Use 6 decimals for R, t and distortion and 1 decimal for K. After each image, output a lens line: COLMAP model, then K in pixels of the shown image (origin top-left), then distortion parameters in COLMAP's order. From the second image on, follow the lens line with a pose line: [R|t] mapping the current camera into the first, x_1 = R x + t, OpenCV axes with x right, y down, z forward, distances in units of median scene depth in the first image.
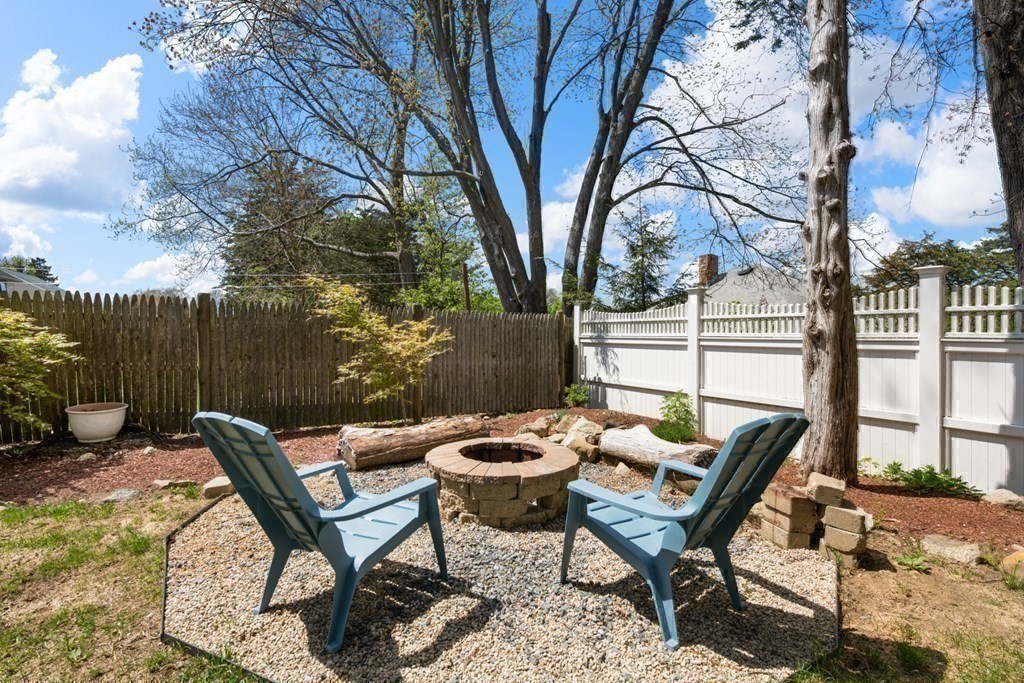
lens RADIAL K [[469.6, 0, 512.0], [0, 469.6, 341.5], [0, 0, 1]] dist [-0.048382, 0.000001]
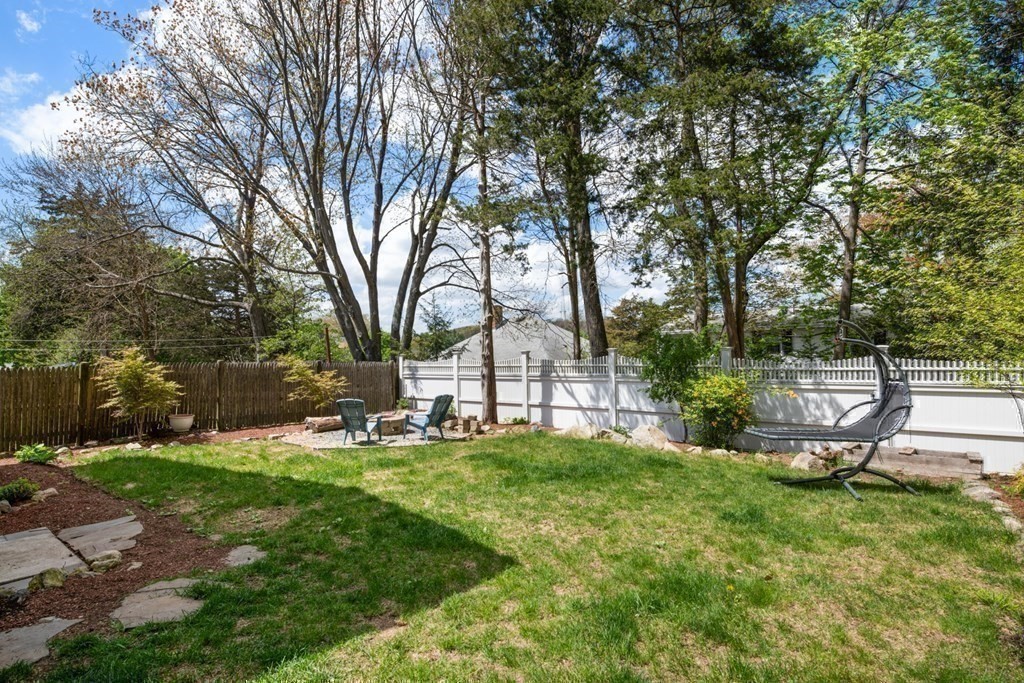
lens RADIAL K [[533.9, 0, 512.3], [0, 533.9, 352.8], [0, 0, 1]] dist [-0.017845, -0.000073]
pose [[0.935395, -0.015236, 0.353277, -0.182253], [0.024283, 0.999481, -0.021190, -0.037148], [-0.352770, 0.028400, 0.935279, -1.061839]]
